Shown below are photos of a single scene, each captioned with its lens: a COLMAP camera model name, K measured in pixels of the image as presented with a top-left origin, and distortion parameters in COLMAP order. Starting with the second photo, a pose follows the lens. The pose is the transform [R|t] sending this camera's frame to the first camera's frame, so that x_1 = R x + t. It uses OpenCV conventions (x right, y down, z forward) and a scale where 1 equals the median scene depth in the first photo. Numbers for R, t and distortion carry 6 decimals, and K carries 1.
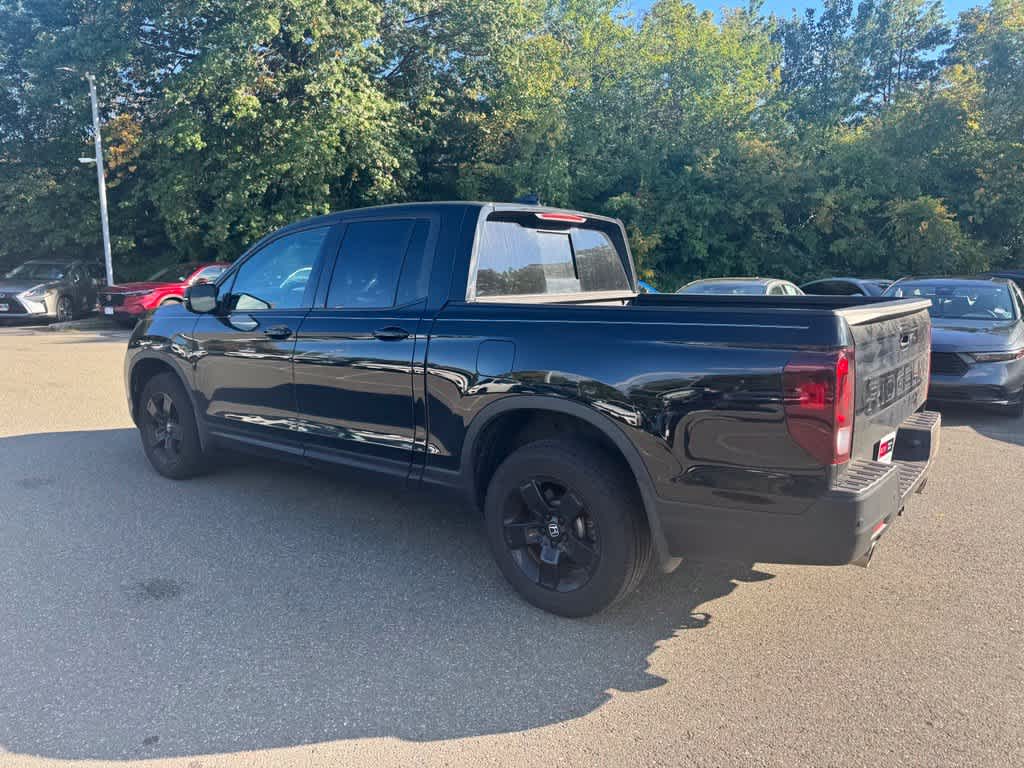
lens RADIAL K [[718.2, 0, 519.6], [0, 718.2, 380.6], [0, 0, 1]] dist [0.073484, -0.101642]
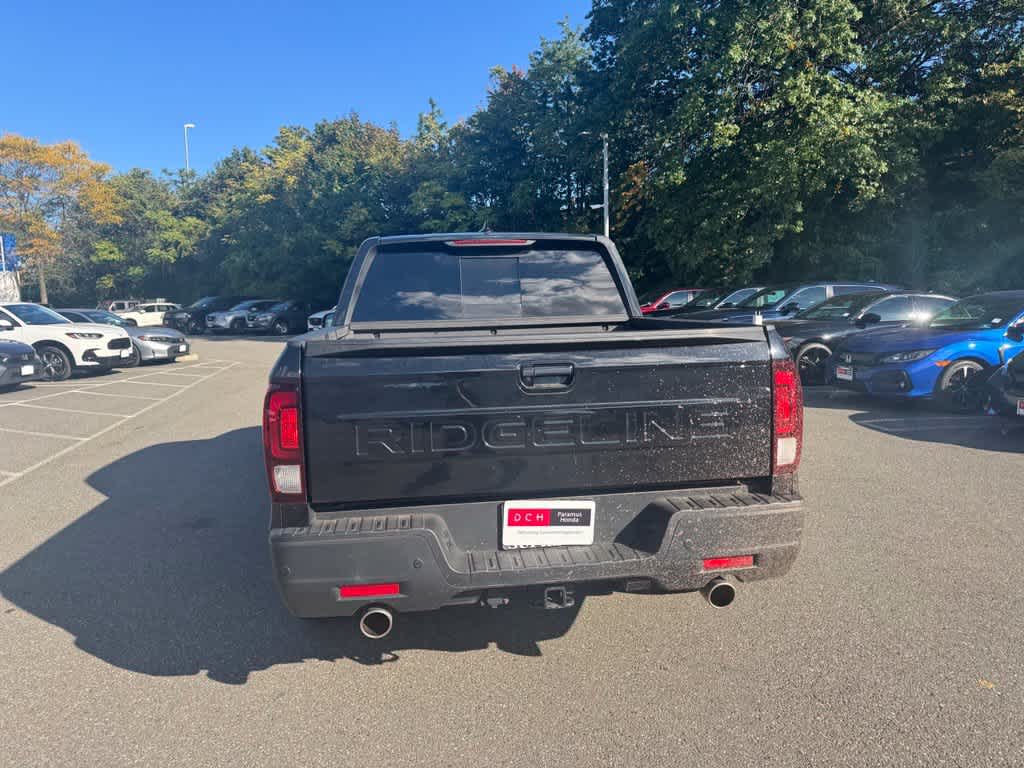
lens RADIAL K [[718.2, 0, 519.6], [0, 718.2, 380.6], [0, 0, 1]] dist [0.073484, -0.101642]
pose [[0.714891, 0.058097, -0.696818, 0.146898], [-0.077512, 0.996985, 0.003600, -0.007958], [0.694926, 0.051439, 0.717239, 0.059855]]
